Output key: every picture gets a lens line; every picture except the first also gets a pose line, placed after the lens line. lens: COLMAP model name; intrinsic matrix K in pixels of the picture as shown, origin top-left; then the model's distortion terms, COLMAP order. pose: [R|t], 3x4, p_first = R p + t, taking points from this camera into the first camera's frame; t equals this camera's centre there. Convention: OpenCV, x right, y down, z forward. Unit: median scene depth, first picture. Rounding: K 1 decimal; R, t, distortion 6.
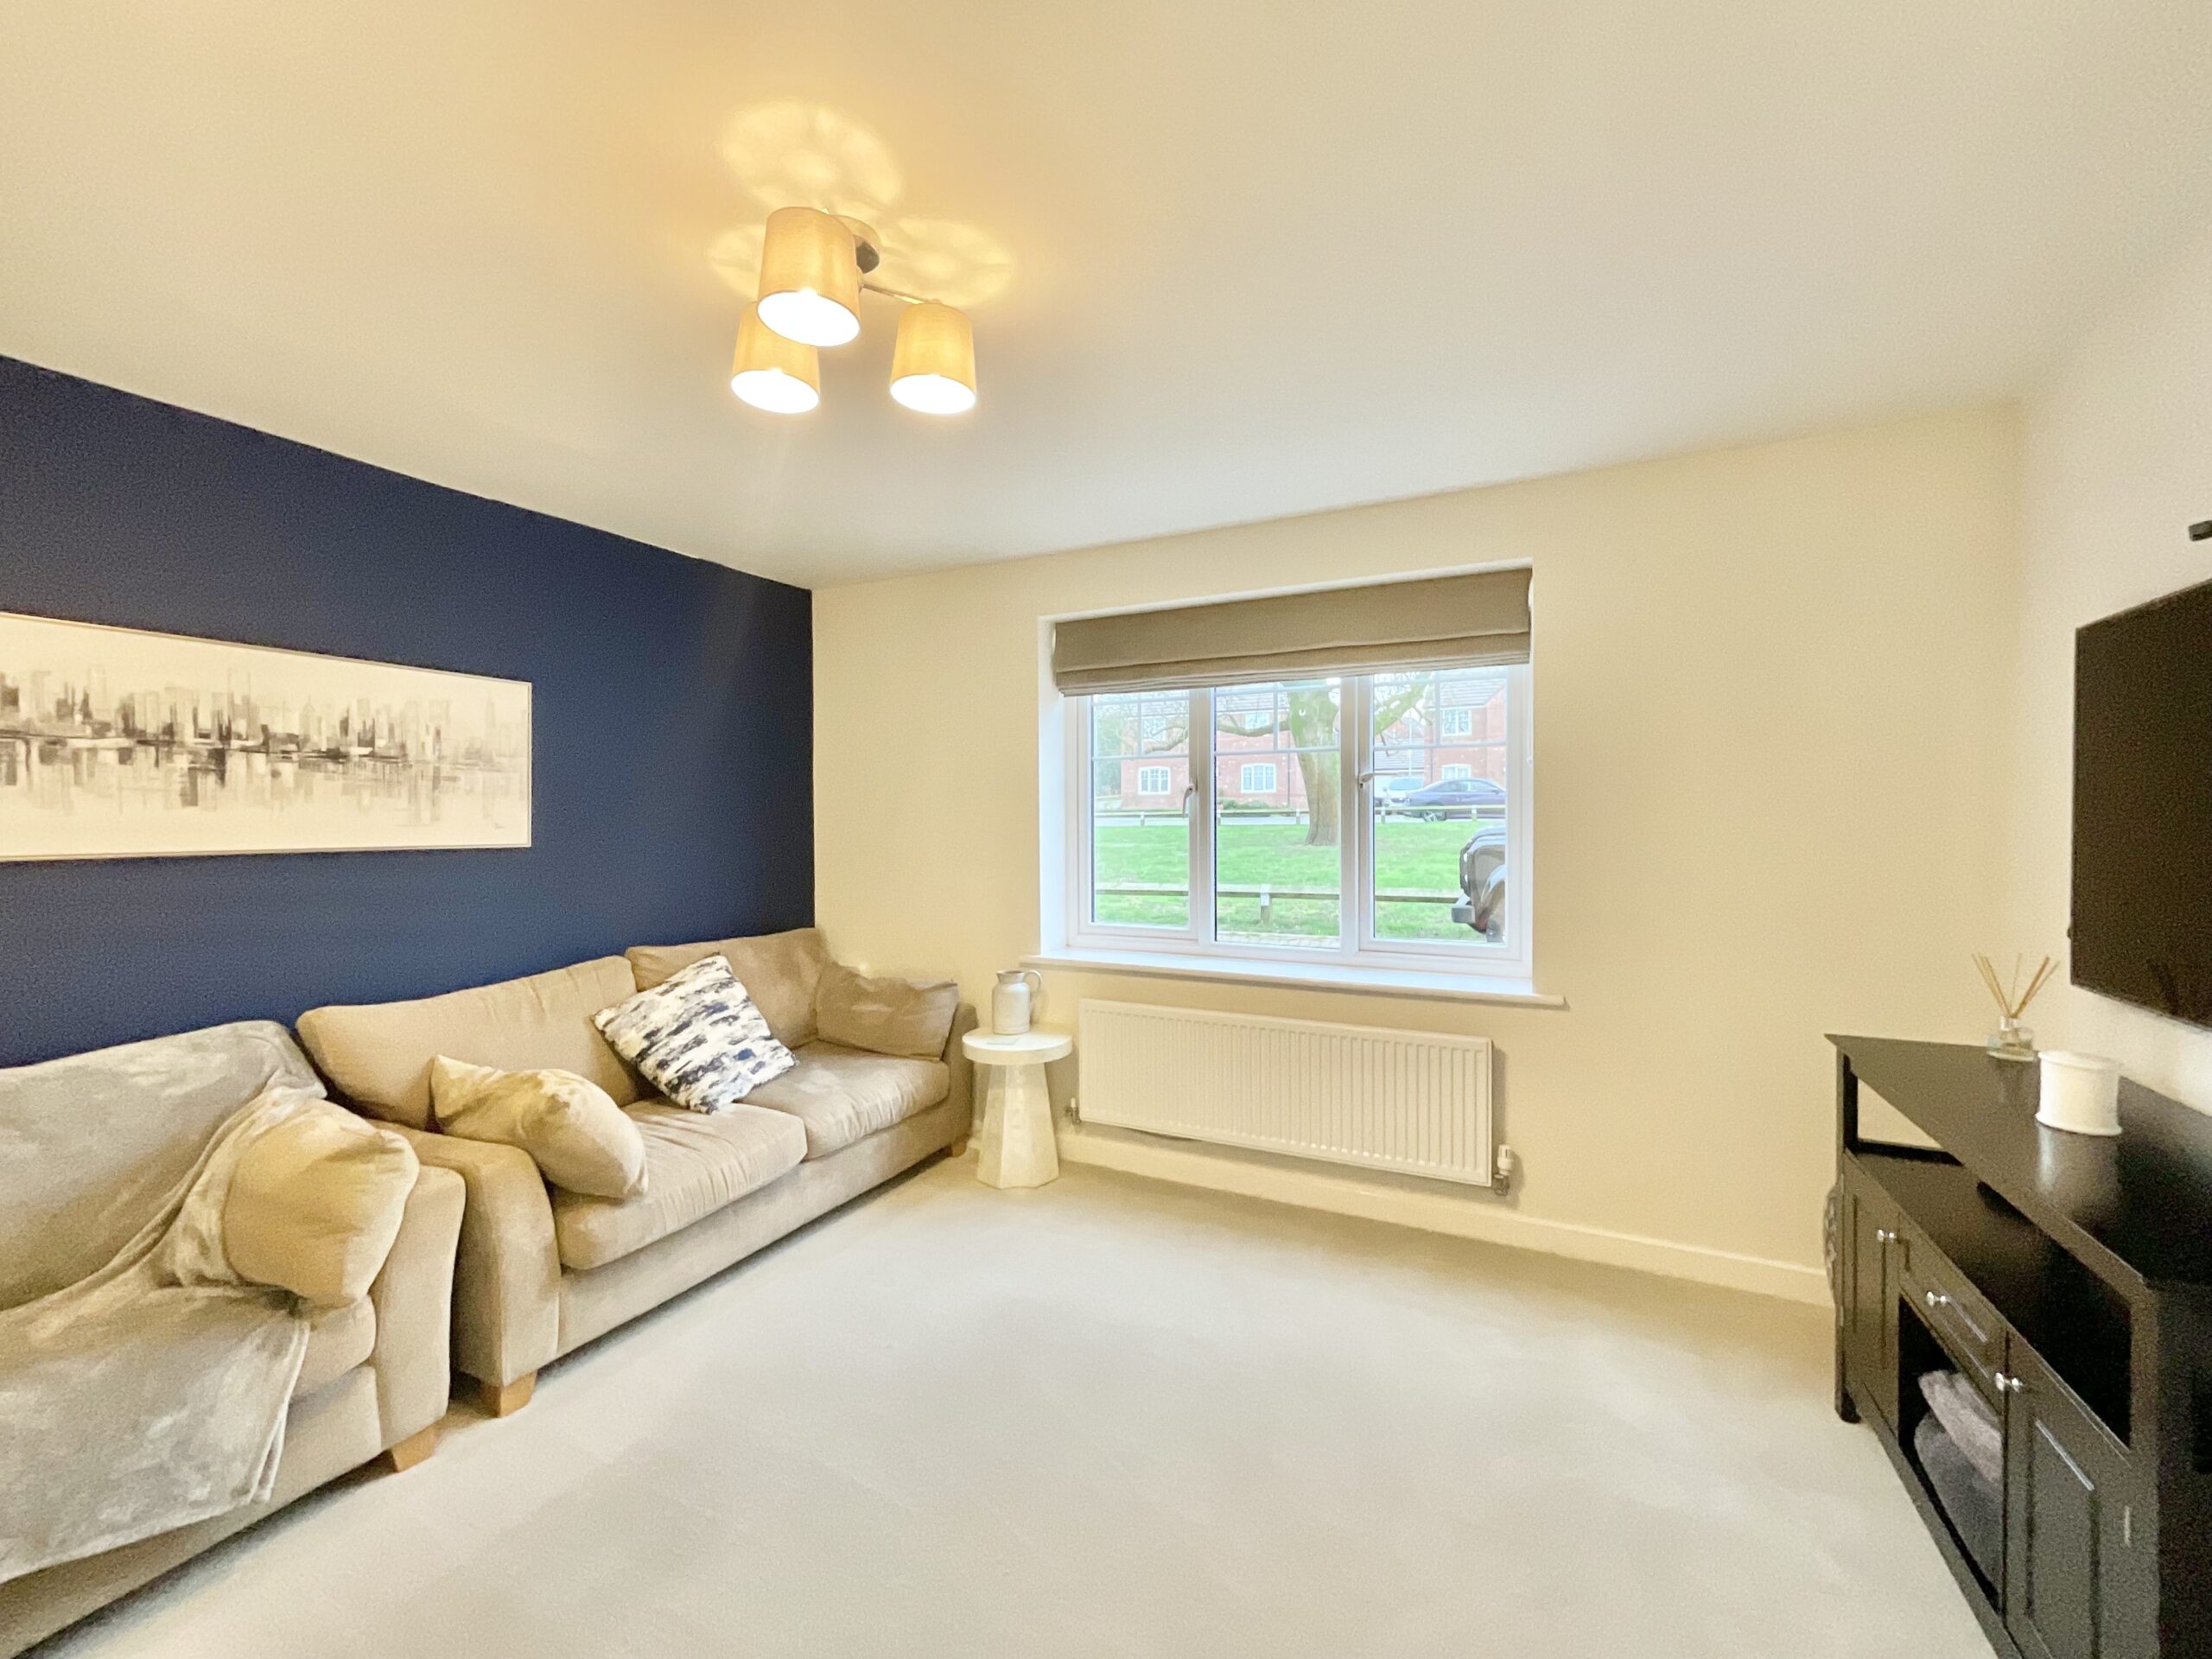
lens RADIAL K [[898.5, 0, 1099.7], [0, 898.5, 829.6], [0, 0, 1]] dist [-0.001858, -0.000962]
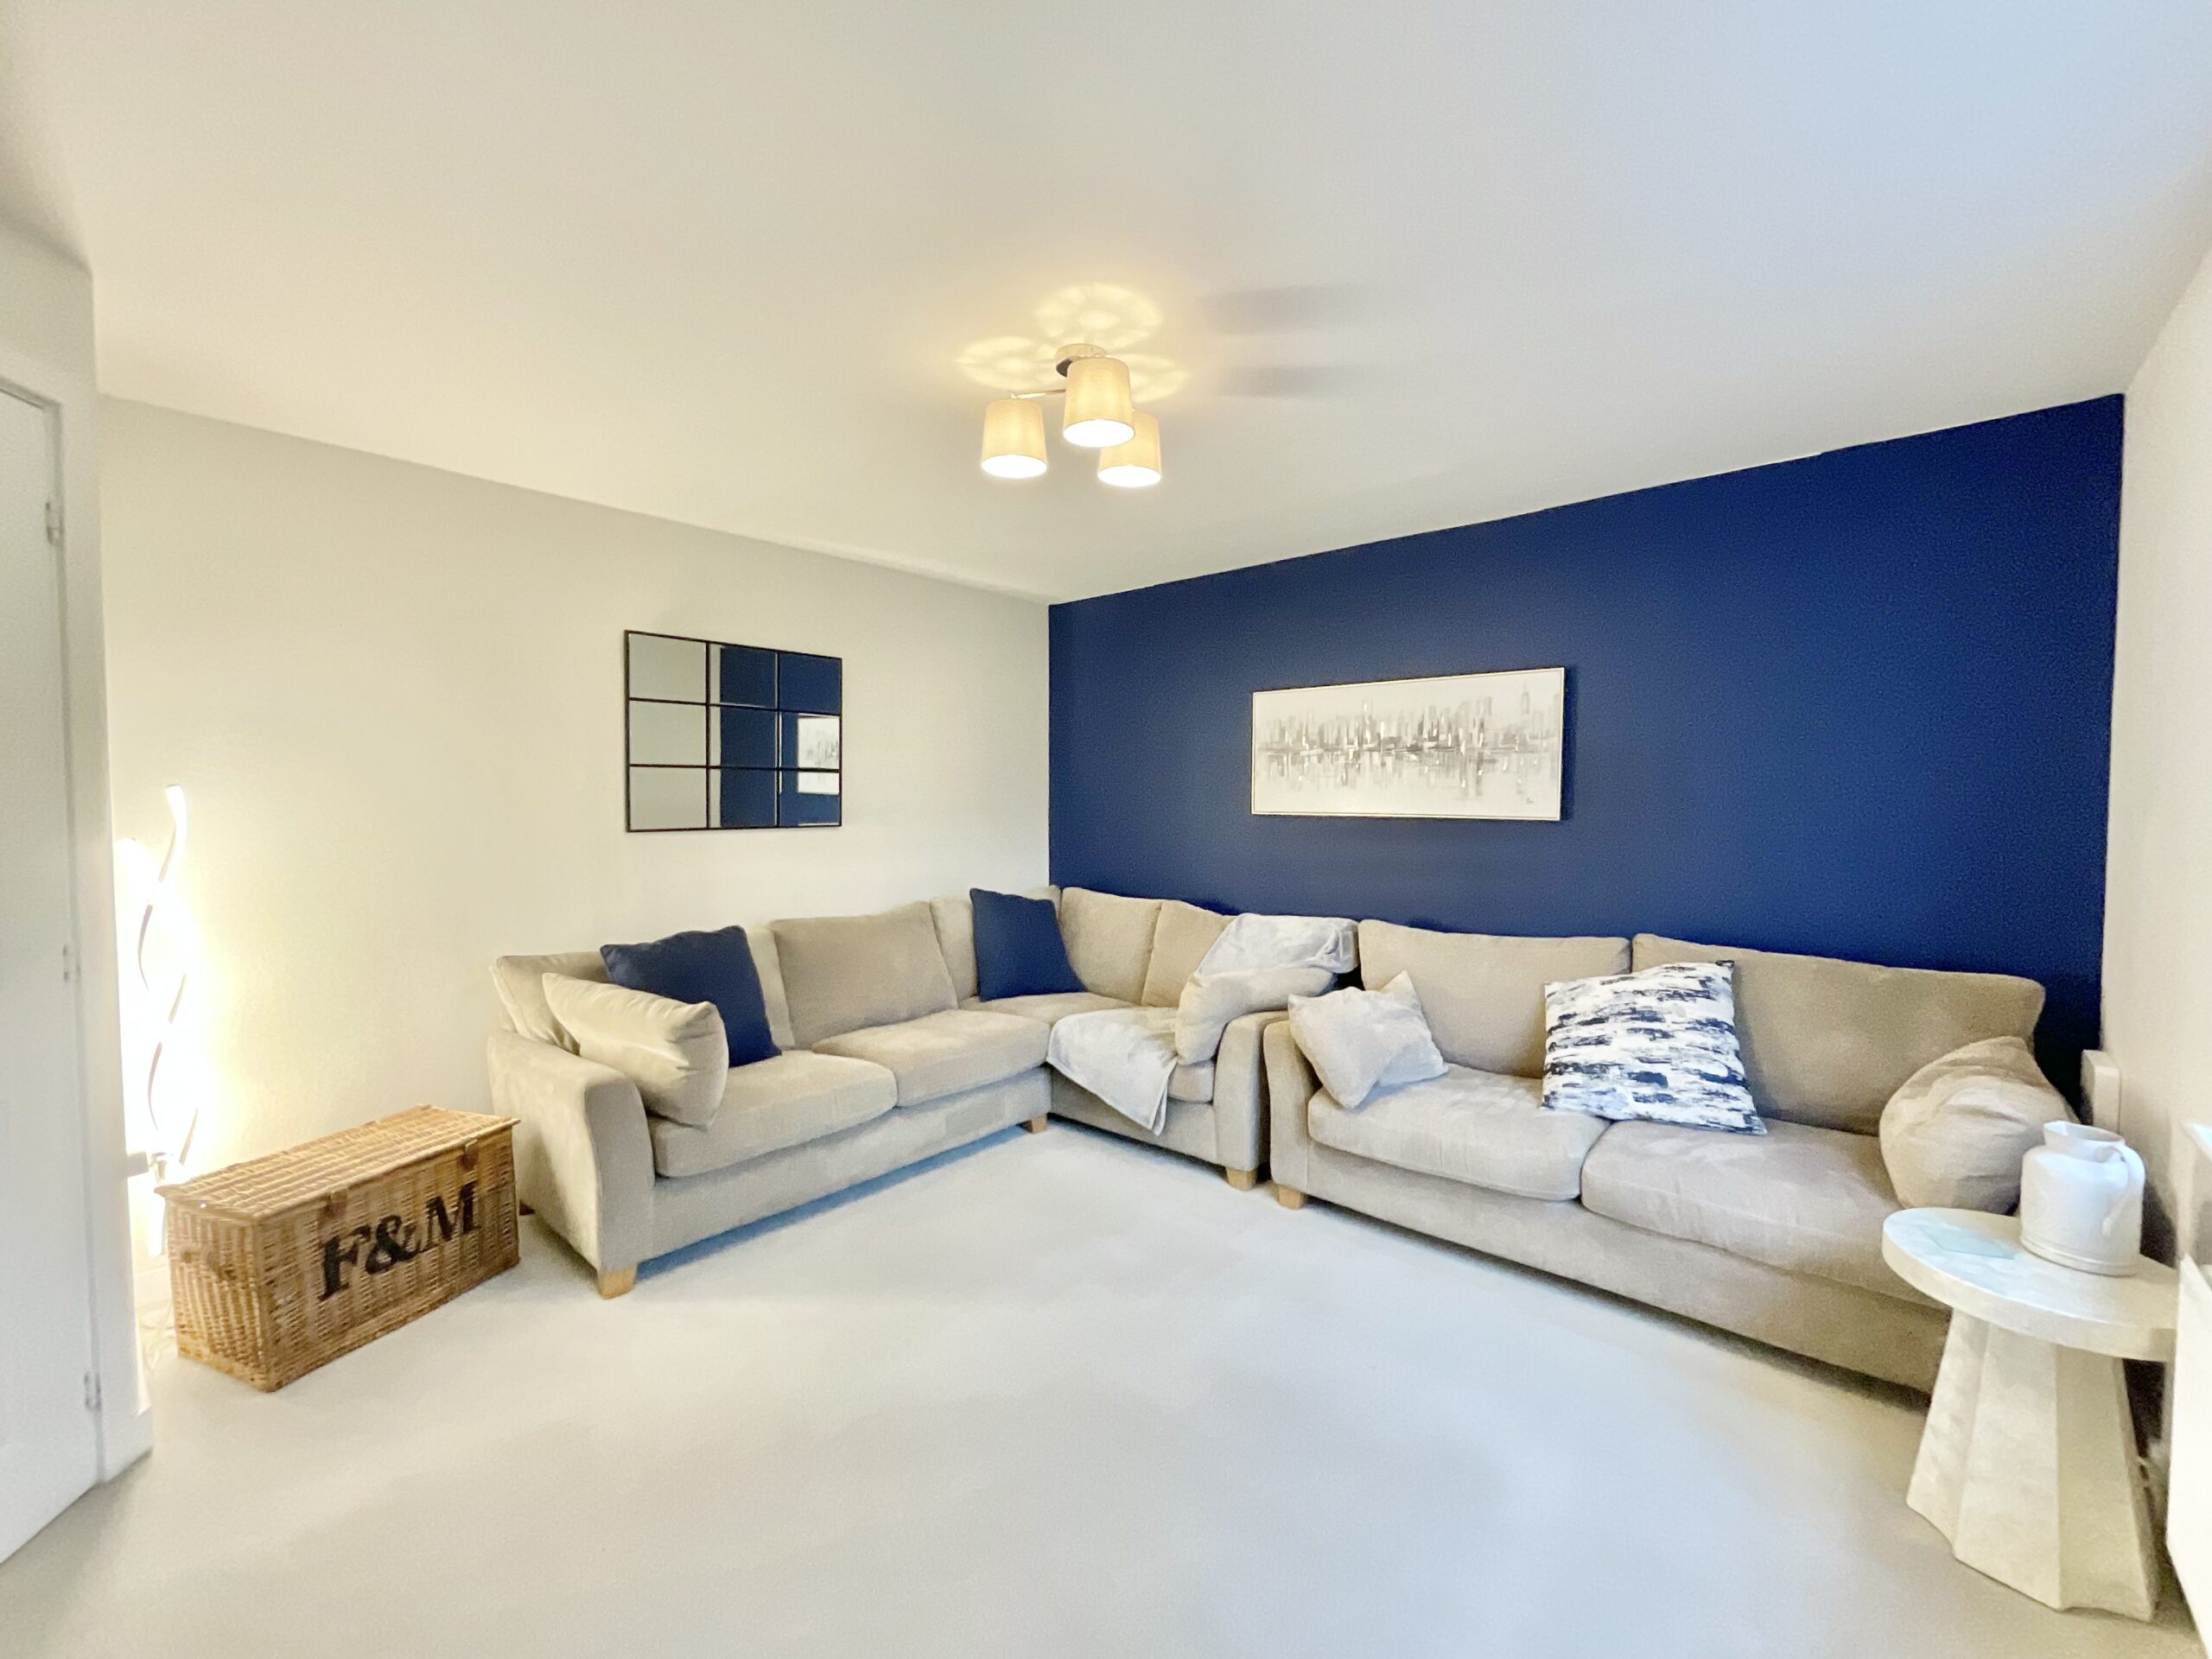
lens RADIAL K [[898.5, 0, 1099.7], [0, 898.5, 829.6], [0, 0, 1]] dist [-0.001858, -0.000962]
pose [[-0.248100, 0.043440, -0.967760, 0.632867], [-0.011716, 0.998786, 0.047836, -0.017054], [0.968664, 0.023206, -0.247290, 0.844395]]
